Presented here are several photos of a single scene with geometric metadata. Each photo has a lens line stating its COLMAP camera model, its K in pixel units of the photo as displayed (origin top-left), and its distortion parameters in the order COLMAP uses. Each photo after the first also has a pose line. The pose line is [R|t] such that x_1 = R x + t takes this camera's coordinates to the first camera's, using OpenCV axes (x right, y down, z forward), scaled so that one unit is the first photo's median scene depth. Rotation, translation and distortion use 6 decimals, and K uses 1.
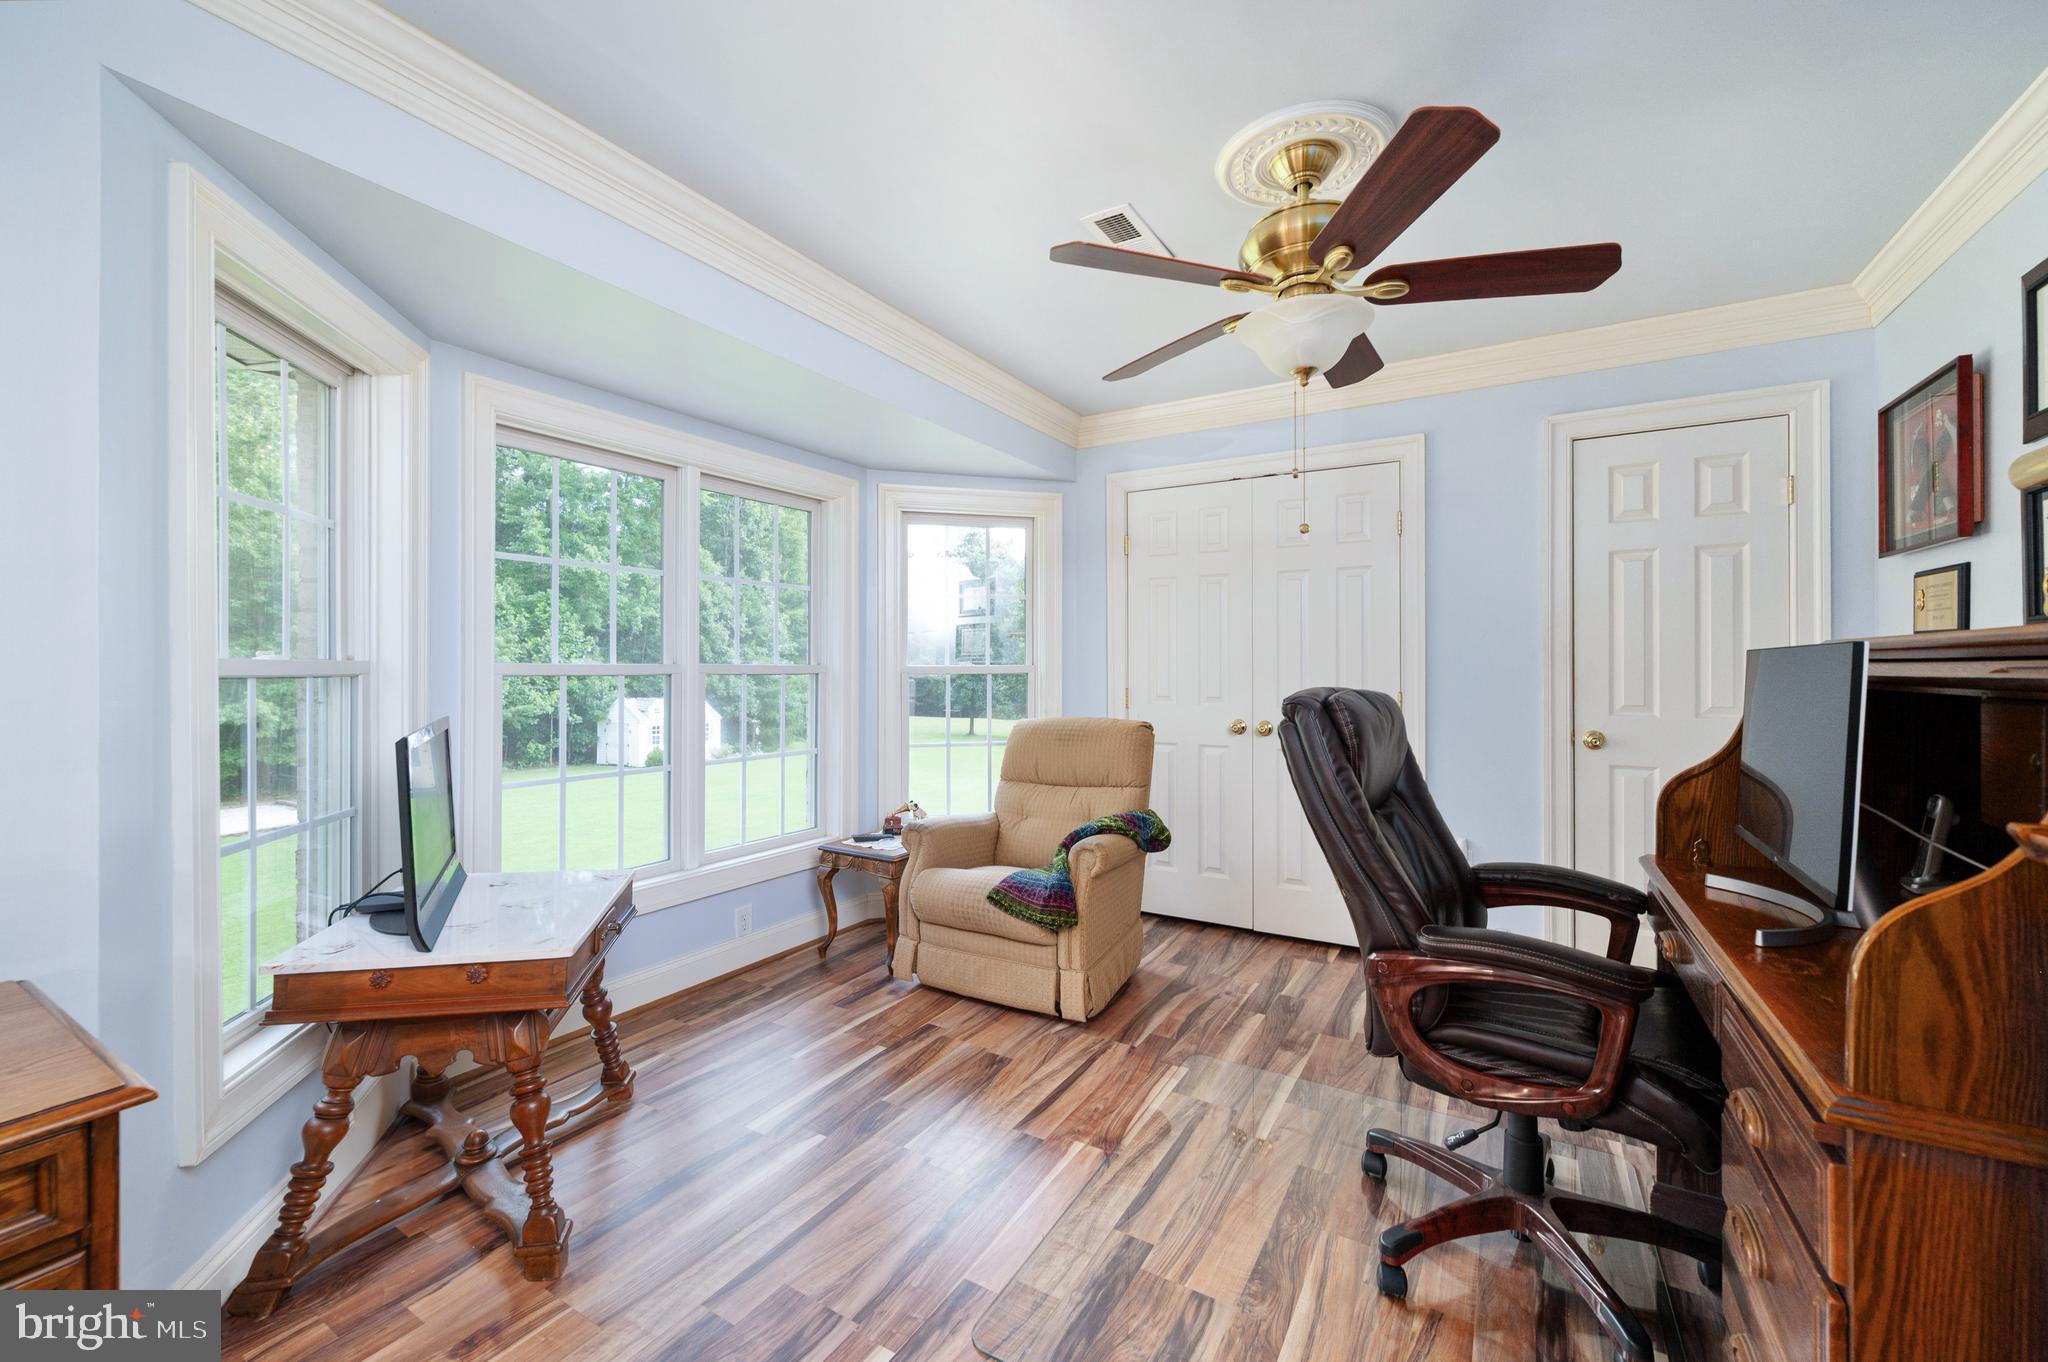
lens RADIAL K [[810.3, 0, 1019.8], [0, 810.3, 670.9], [0, 0, 1]] dist [-0.001487, 0.000003]
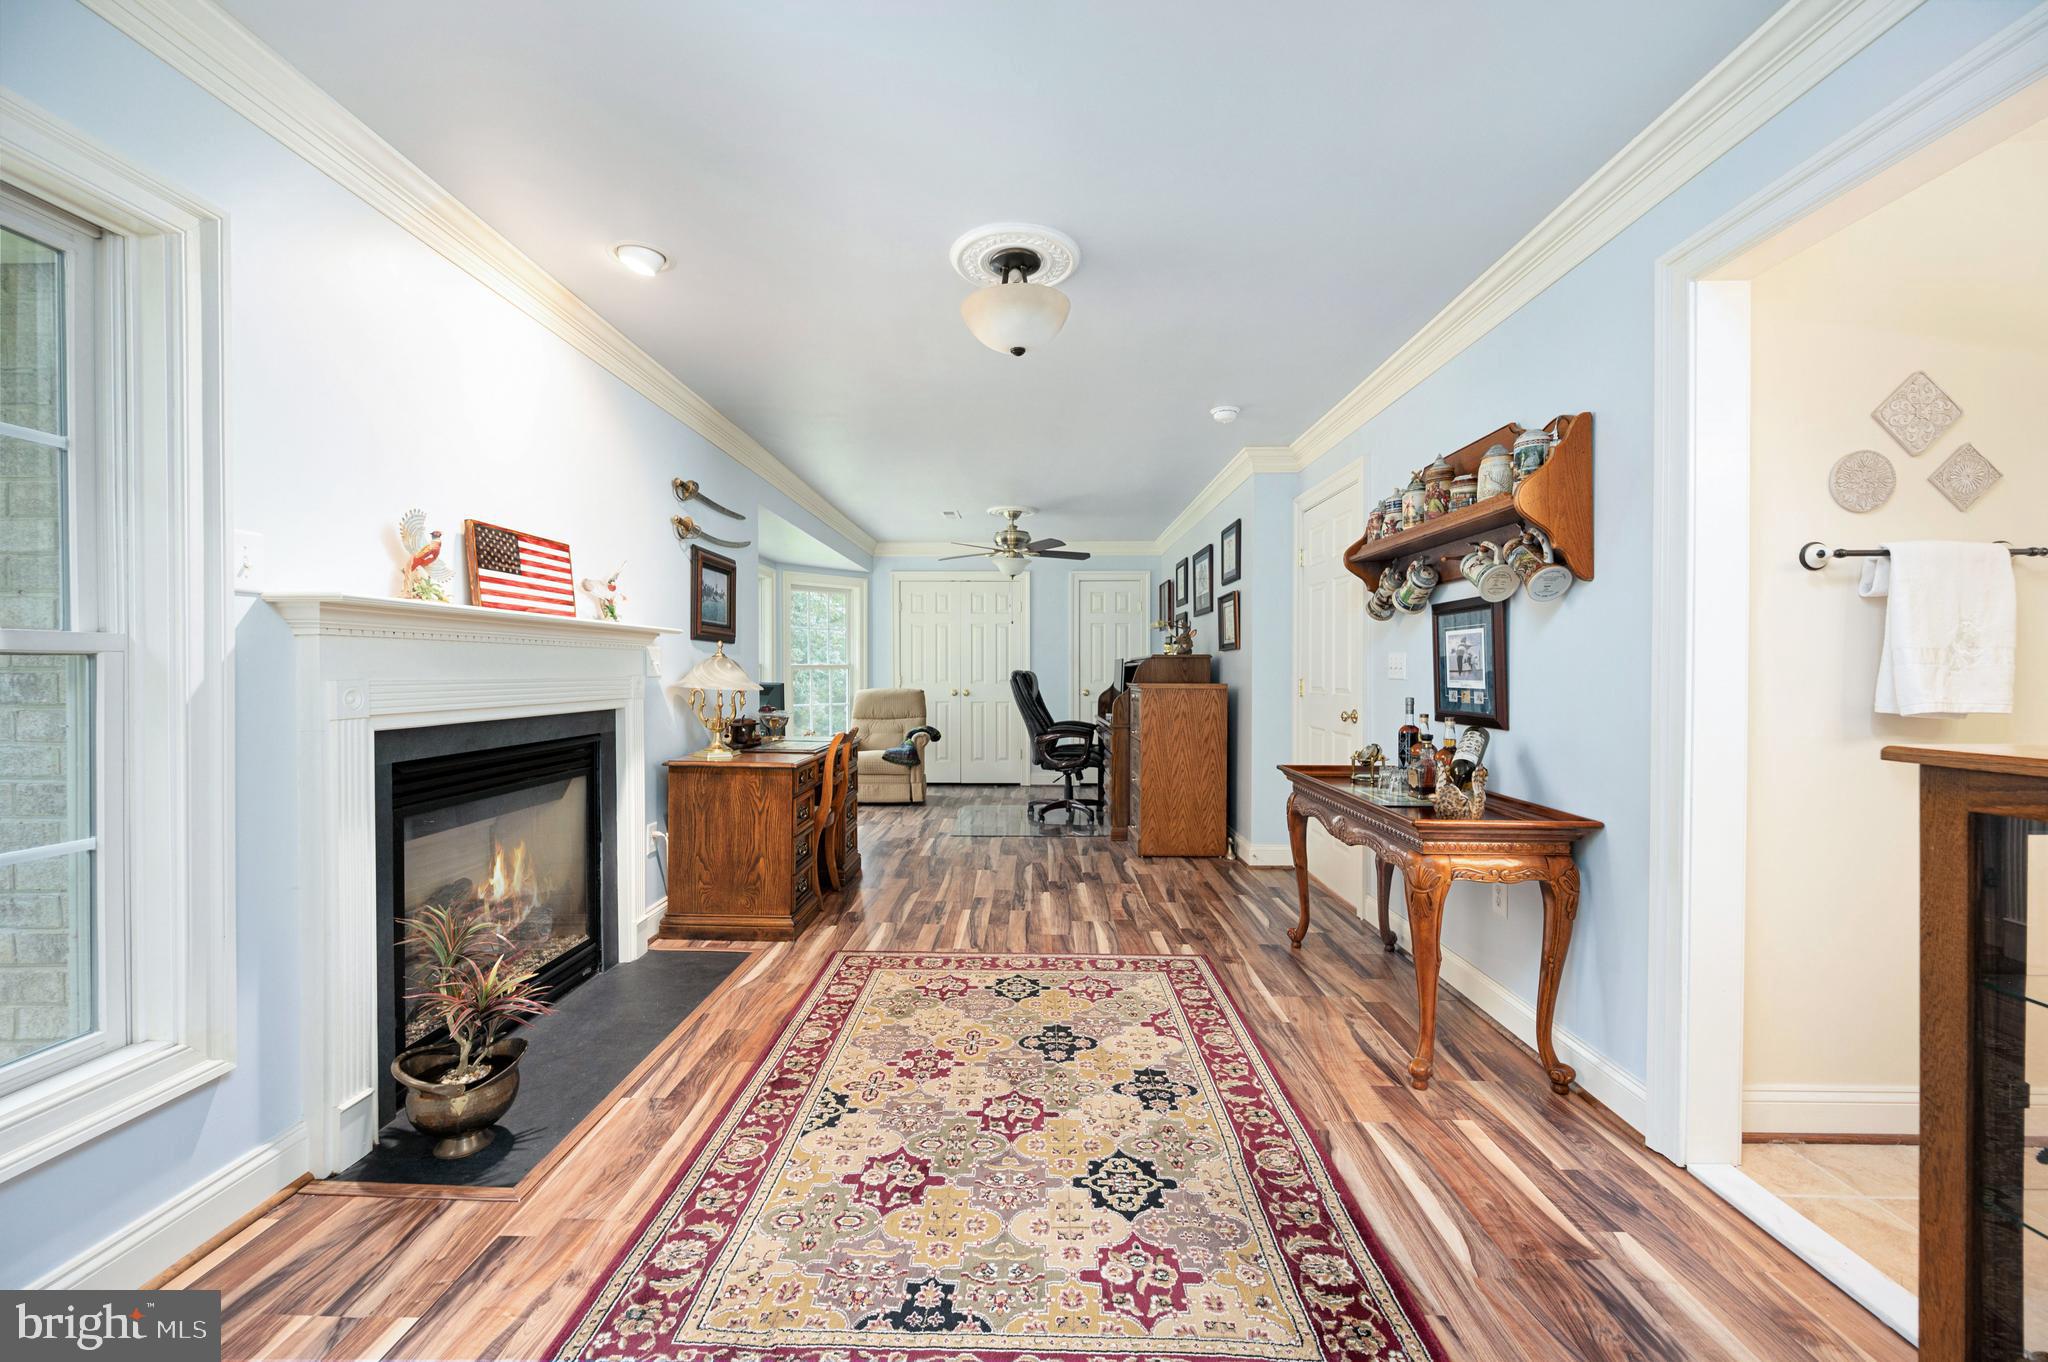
lens RADIAL K [[810.3, 0, 1023.2], [0, 810.3, 675.0], [0, 0, 1]] dist [-0.001487, 0.000003]
pose [[0.865710, -0.005307, 0.500518, -1.354147], [0.003319, 0.999983, 0.004863, 0.025377], [-0.500535, -0.002549, 0.865713, -2.023396]]
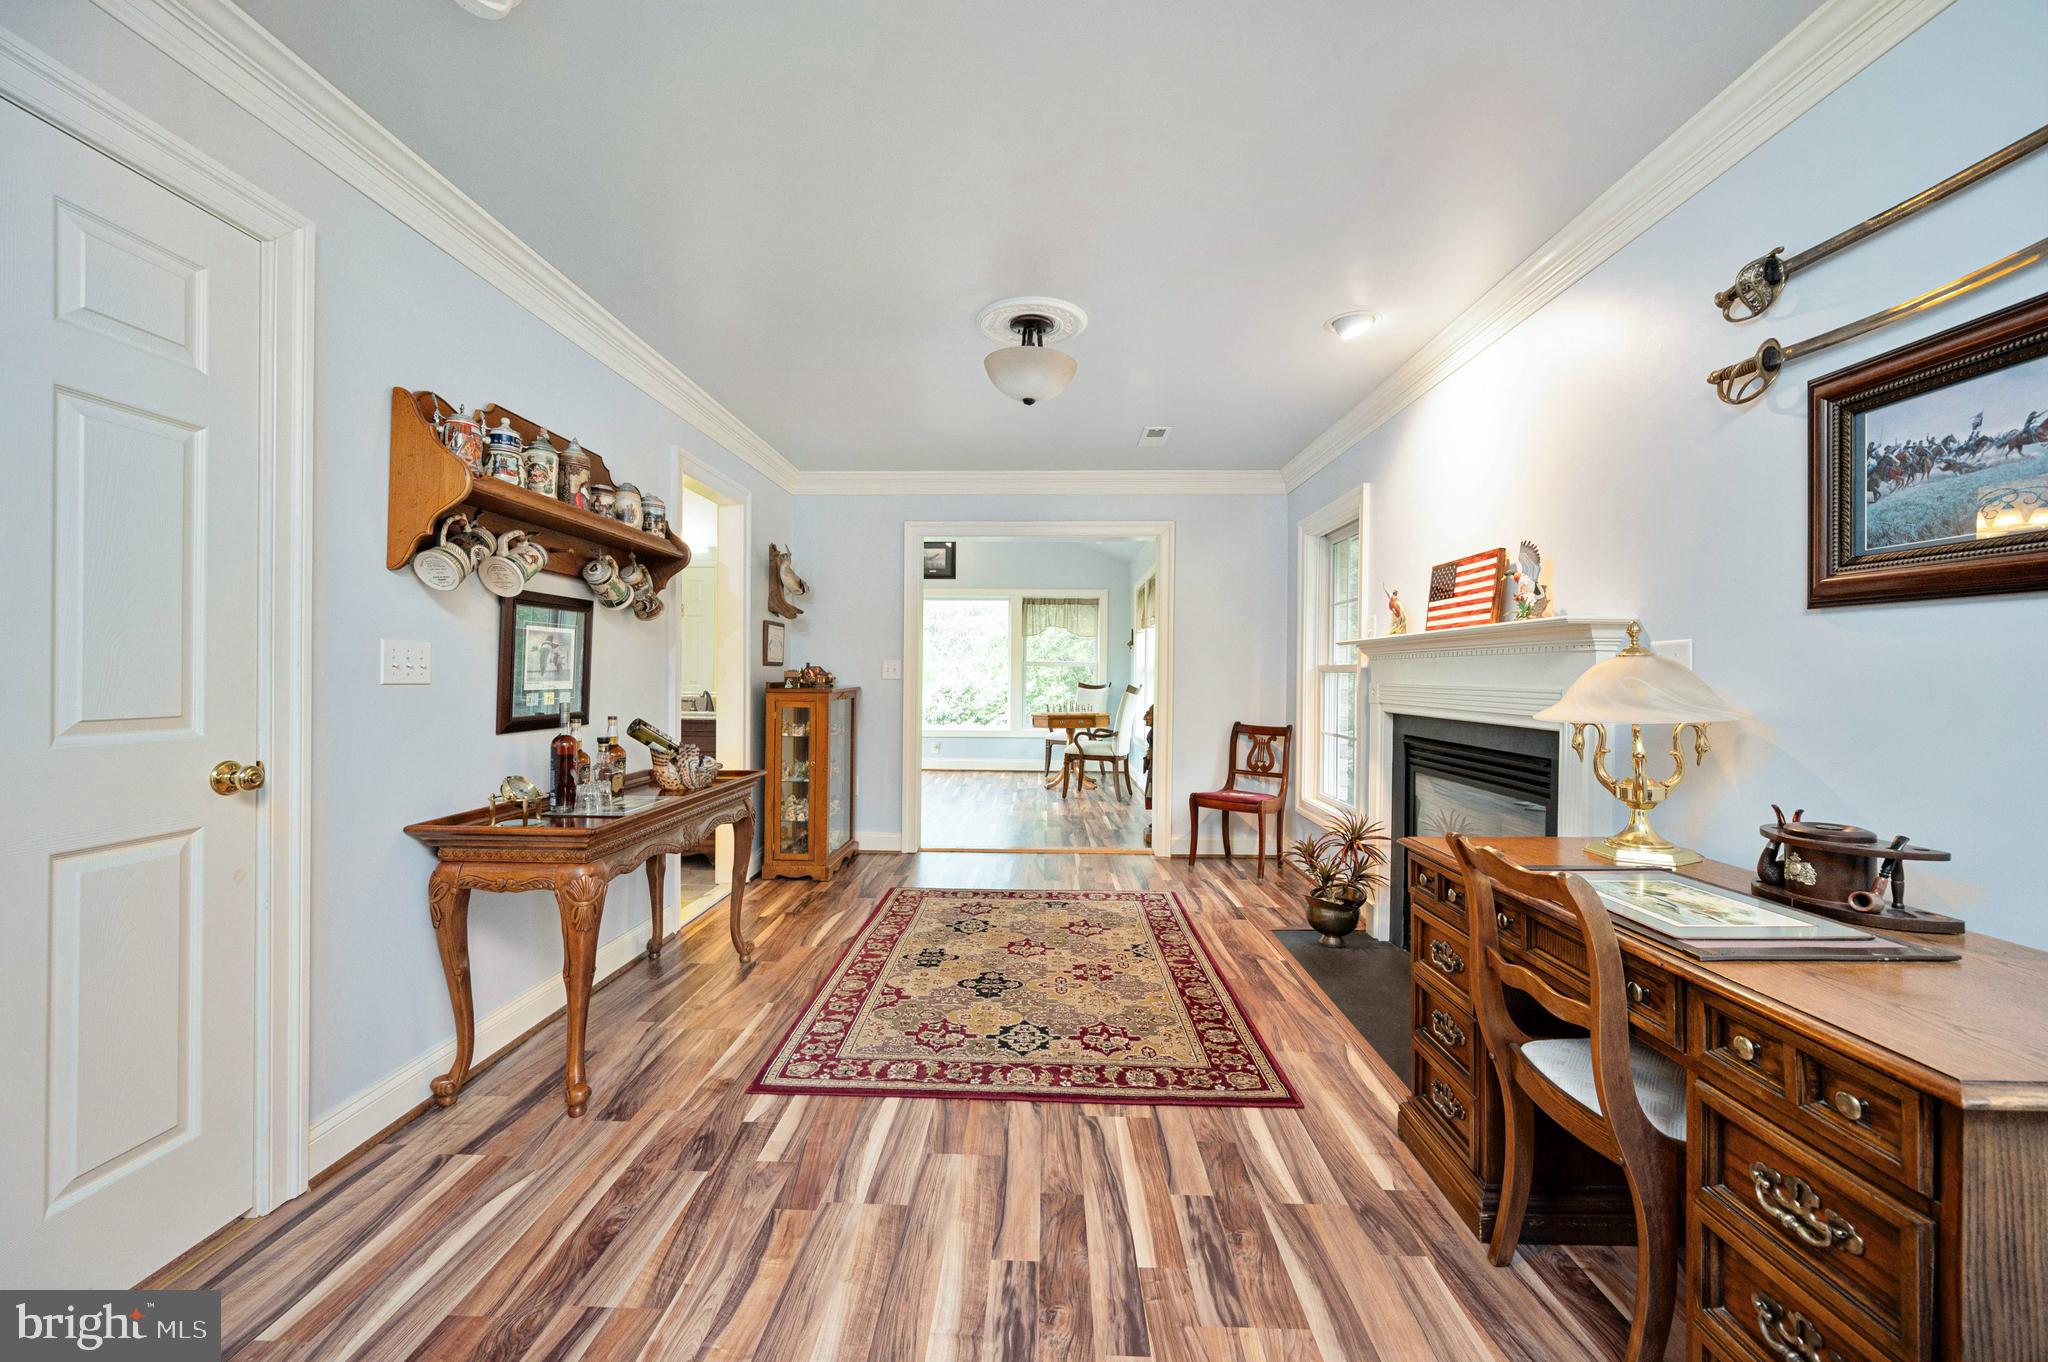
lens RADIAL K [[810.3, 0, 1025.0], [0, 810.3, 673.1], [0, 0, 1]] dist [-0.001487, 0.000003]
pose [[-0.868902, -0.010563, -0.494871, 1.952367], [-0.012339, 0.999924, 0.000322, 0.012391], [0.494830, 0.006386, -0.868966, 3.772634]]
